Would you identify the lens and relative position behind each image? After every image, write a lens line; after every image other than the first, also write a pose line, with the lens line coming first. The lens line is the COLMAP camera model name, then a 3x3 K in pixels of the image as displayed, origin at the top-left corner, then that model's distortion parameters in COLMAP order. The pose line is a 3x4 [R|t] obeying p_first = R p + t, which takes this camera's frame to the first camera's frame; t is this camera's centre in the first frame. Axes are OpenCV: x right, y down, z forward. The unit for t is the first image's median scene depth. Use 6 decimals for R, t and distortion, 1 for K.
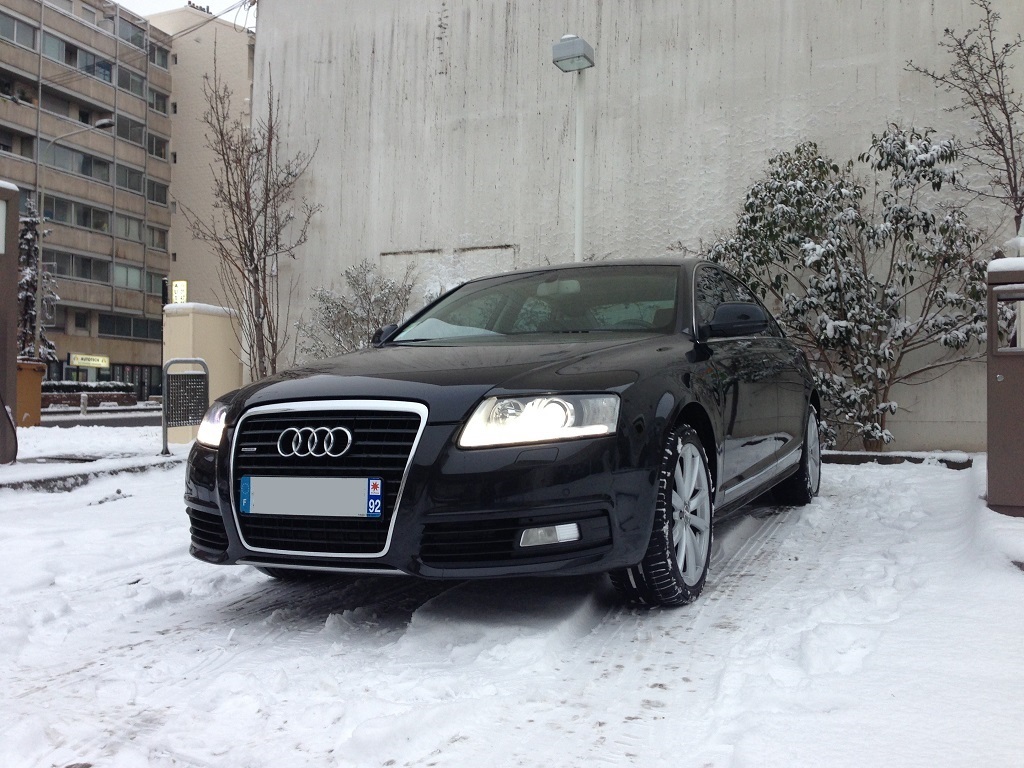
lens RADIAL K [[930.5, 0, 507.6], [0, 930.5, 388.0], [0, 0, 1]] dist [0.113234, -0.136877]
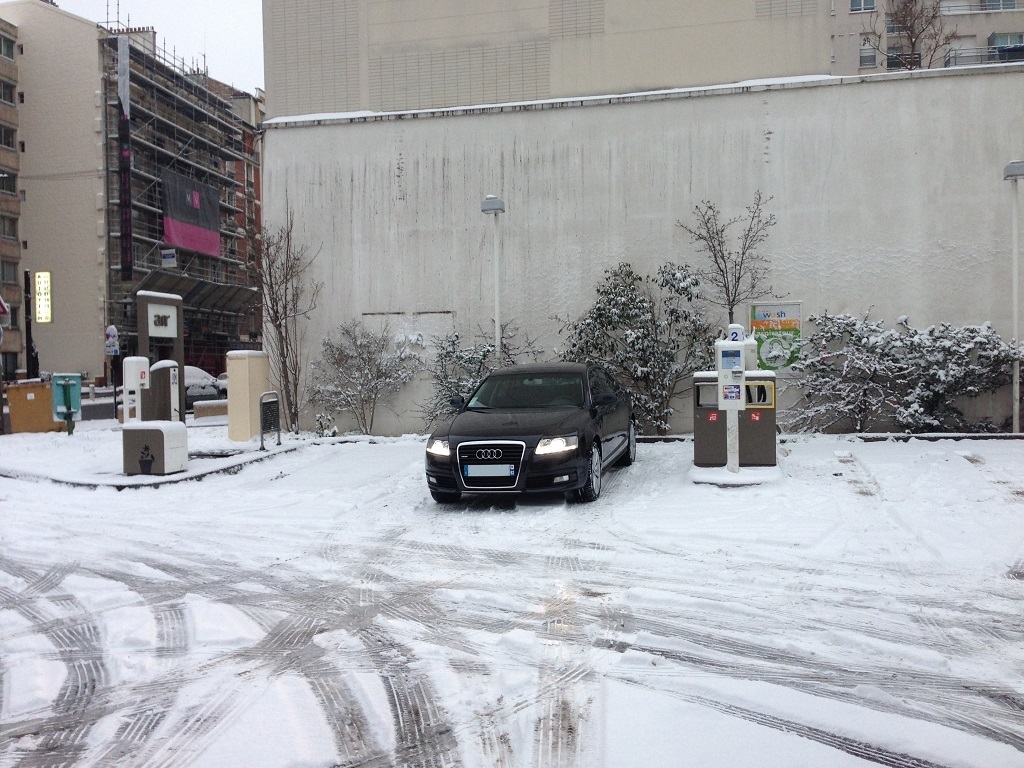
lens RADIAL K [[930.5, 0, 507.6], [0, 930.5, 388.0], [0, 0, 1]] dist [0.113234, -0.136877]
pose [[0.982372, -0.024698, 0.185300, -0.216179], [0.017892, 0.999106, 0.038315, -0.086685], [-0.186081, -0.034324, 0.981935, -0.645202]]
